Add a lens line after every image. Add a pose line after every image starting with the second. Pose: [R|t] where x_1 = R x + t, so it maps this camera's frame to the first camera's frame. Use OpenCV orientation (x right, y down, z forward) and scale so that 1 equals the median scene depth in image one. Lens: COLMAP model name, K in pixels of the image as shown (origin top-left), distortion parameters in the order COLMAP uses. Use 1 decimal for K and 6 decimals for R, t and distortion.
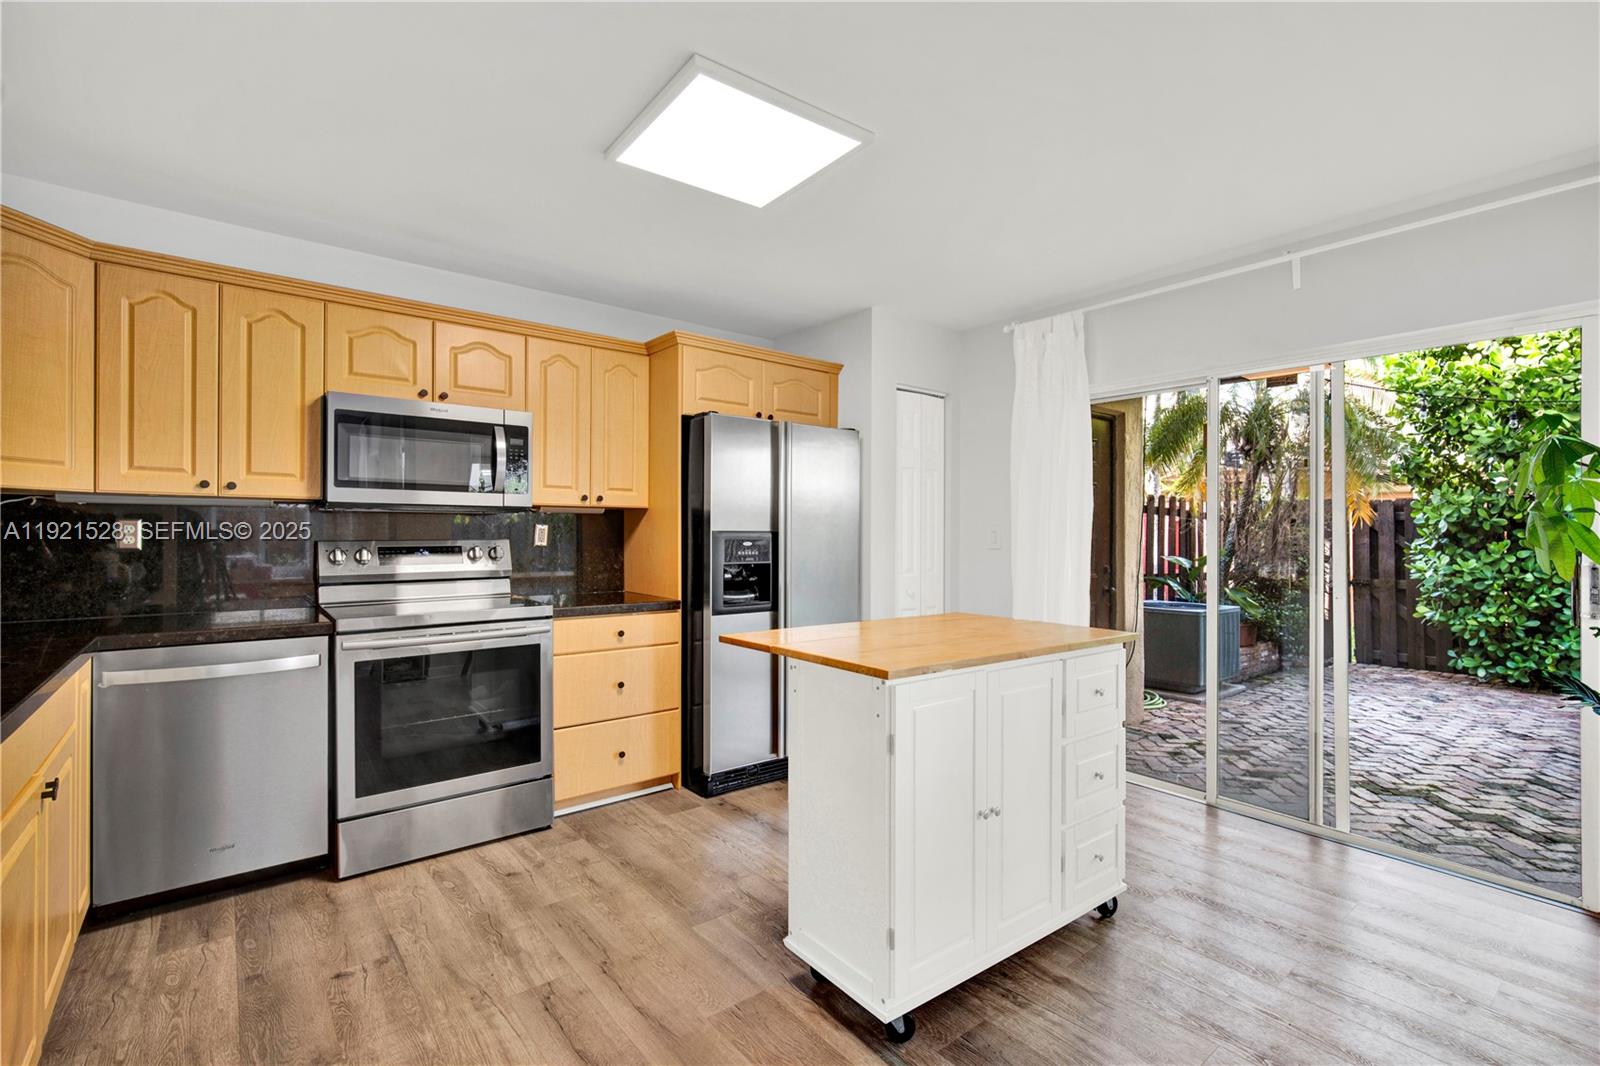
lens RADIAL K [[730.9, 0, 803.7], [0, 730.9, 521.1], [0, 0, 1]] dist [-0.018456, 0.003130]
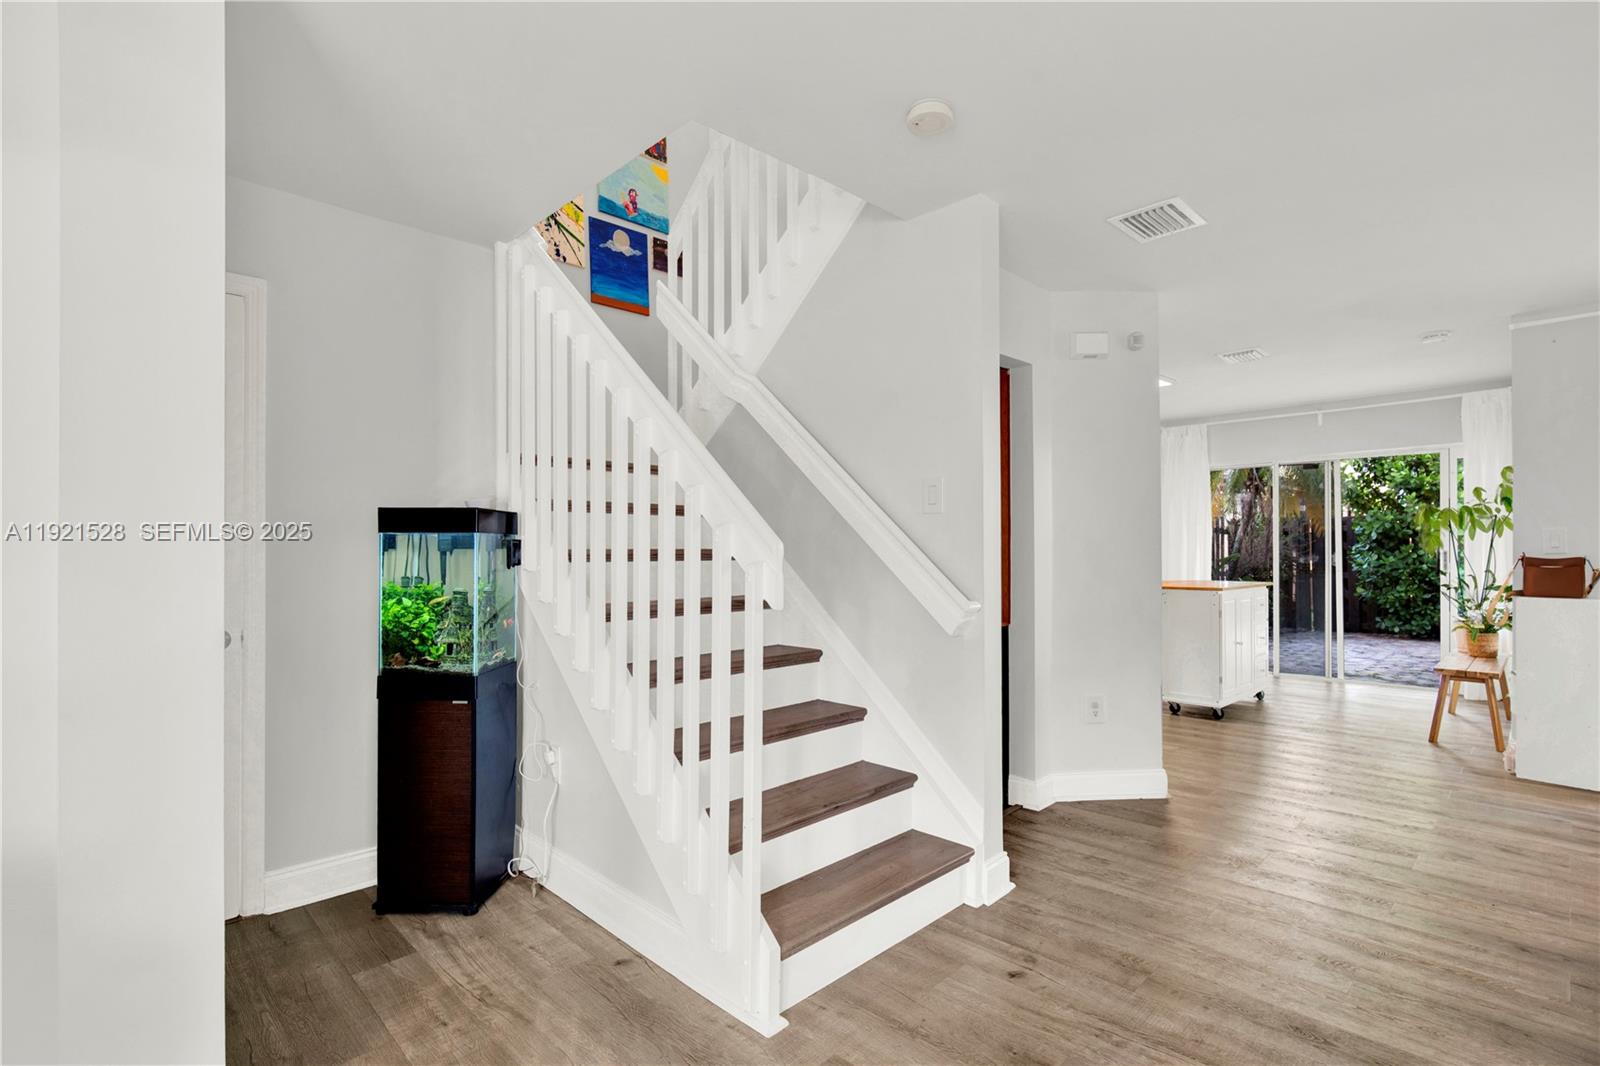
lens RADIAL K [[754.2, 0, 809.7], [0, 754.2, 540.3], [0, 0, 1]] dist [-0.011728, -0.000275]
pose [[0.995417, -0.009859, 0.095117, -0.472356], [0.009077, 0.999921, 0.008647, -0.006807], [-0.095195, -0.007744, 0.995429, -0.486326]]
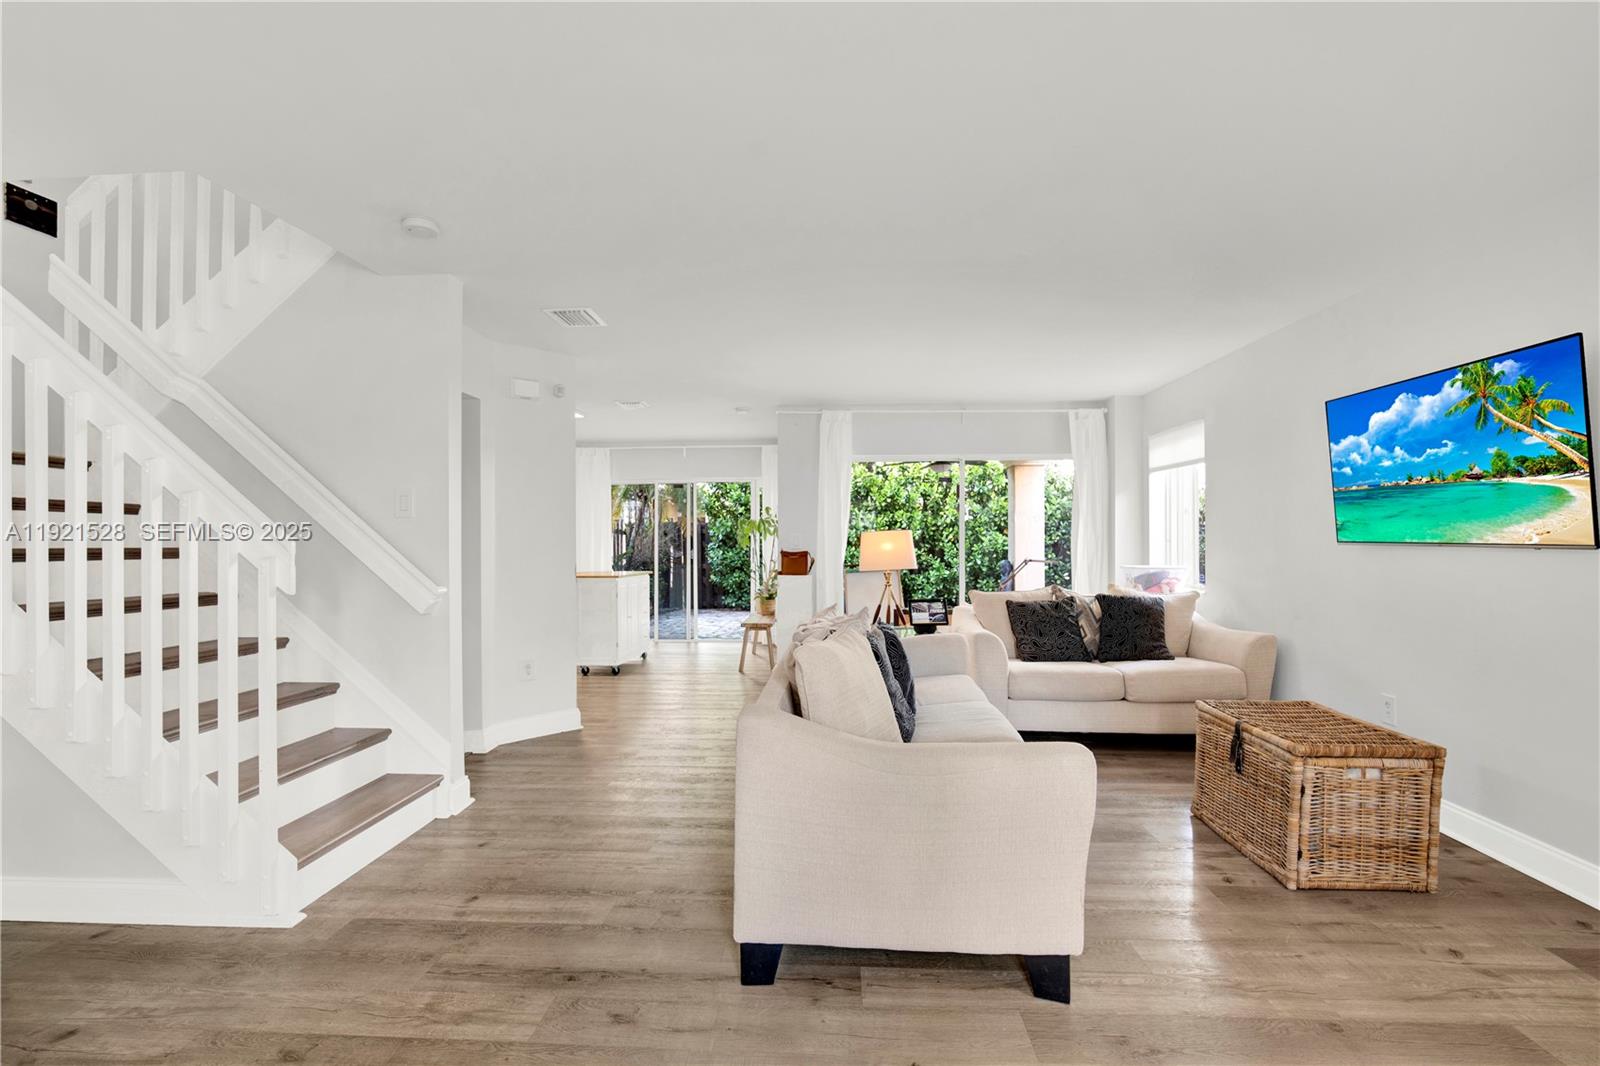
lens RADIAL K [[730.9, 0, 799.1], [0, 730.9, 538.6], [0, 0, 1]] dist [-0.018456, 0.003130]
pose [[0.671147, -0.006111, 0.741299, -0.555869], [-0.001722, 0.999950, 0.009802, -0.008689], [-0.741322, -0.007855, 0.671103, -0.618657]]
